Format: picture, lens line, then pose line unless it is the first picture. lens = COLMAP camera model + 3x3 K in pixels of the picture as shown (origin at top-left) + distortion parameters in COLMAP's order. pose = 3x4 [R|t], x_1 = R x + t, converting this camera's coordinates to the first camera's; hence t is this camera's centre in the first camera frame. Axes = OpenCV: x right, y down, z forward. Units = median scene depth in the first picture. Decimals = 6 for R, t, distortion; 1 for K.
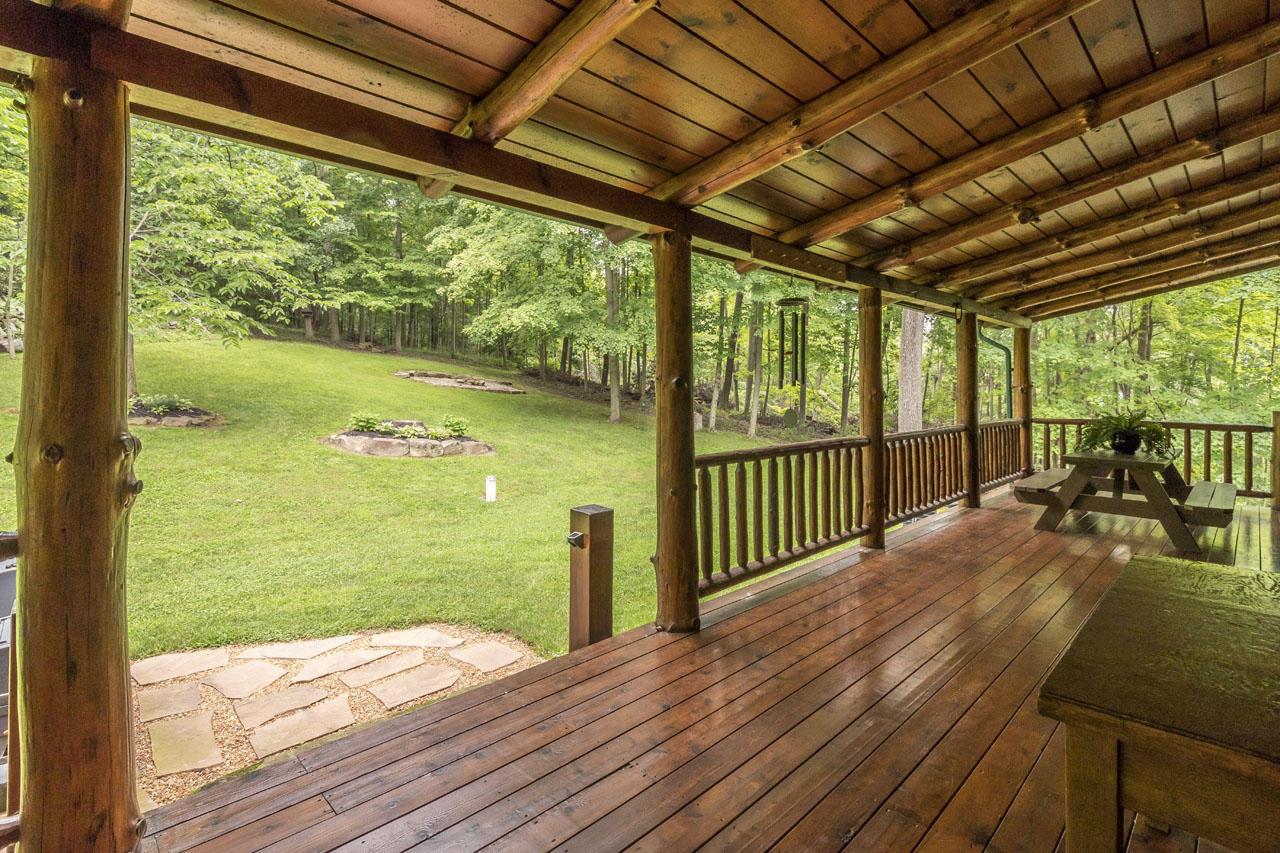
lens RADIAL K [[593.4, 0, 612.5], [0, 593.4, 401.0], [0, 0, 1]] dist [-0.001415, -0.000319]
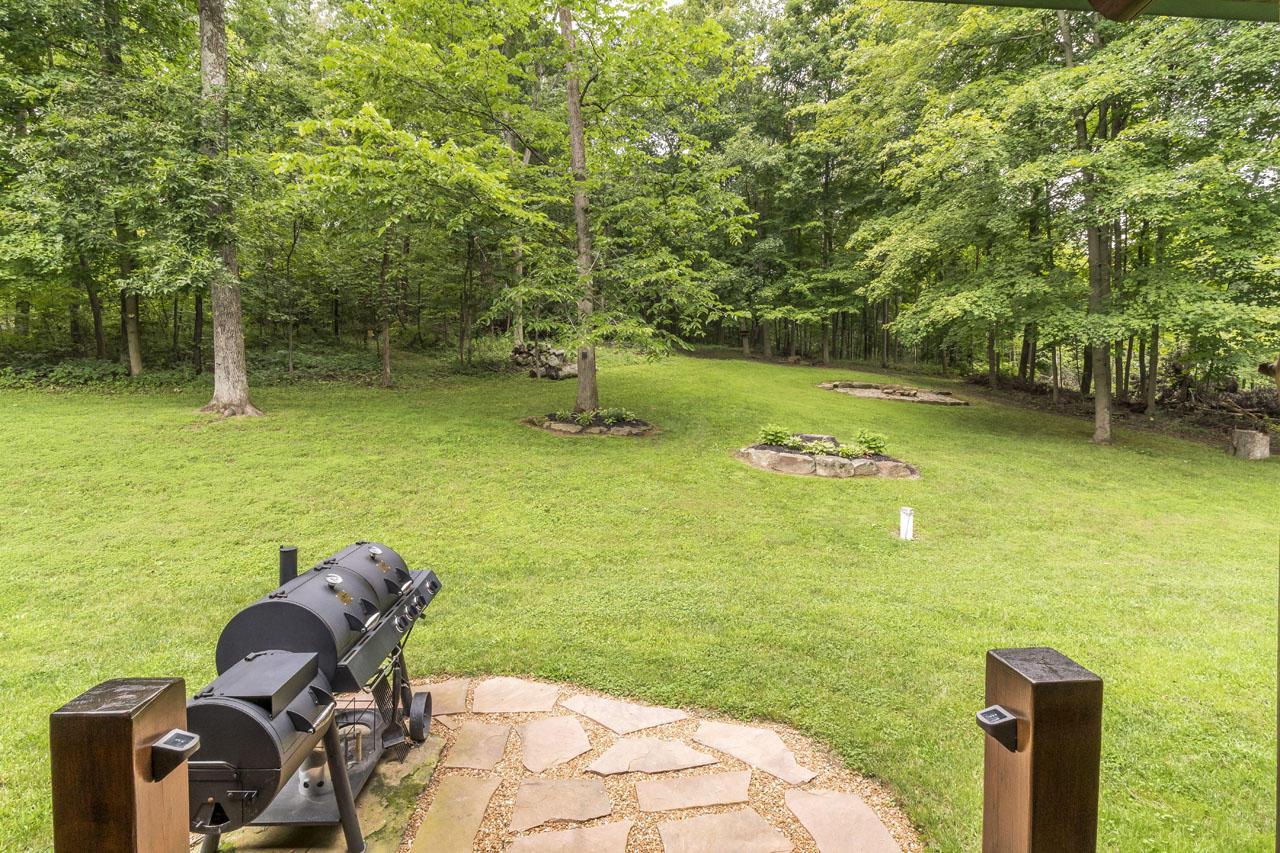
lens RADIAL K [[589.8, 0, 639.4], [0, 589.8, 421.7], [0, 0, 1]] dist [-0.005343, -0.000429]
pose [[0.788624, 0.011137, -0.614775, -0.000938], [-0.002047, 0.999878, 0.015488, -0.001759], [0.614872, -0.010956, 0.788551, 0.136054]]
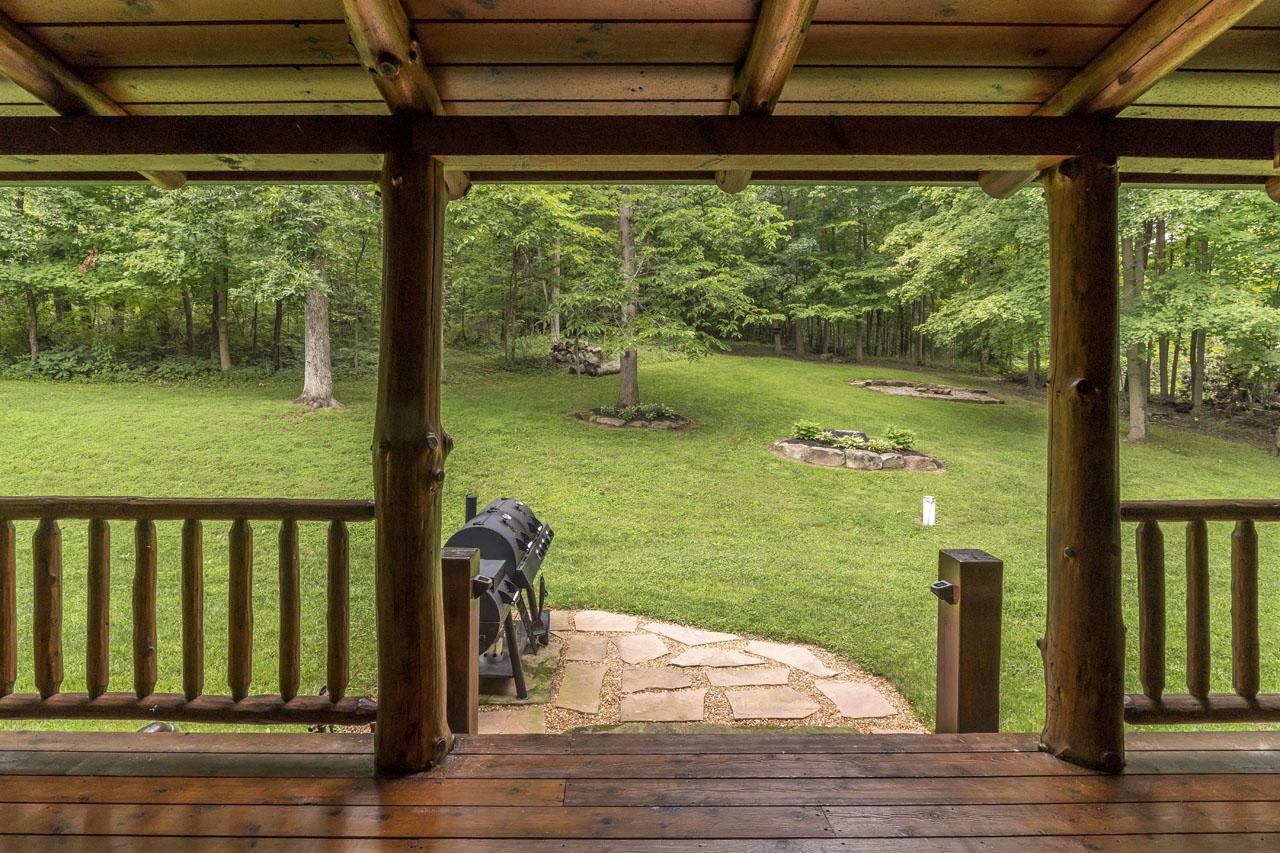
lens RADIAL K [[587.1, 0, 624.3], [0, 587.1, 415.8], [0, 0, 1]] dist [-0.003176, -0.001115]
pose [[0.740163, 0.016898, -0.672215, 0.040803], [-0.010805, 0.999854, 0.013238, -0.000501], [0.672340, -0.002535, 0.740238, 0.042470]]
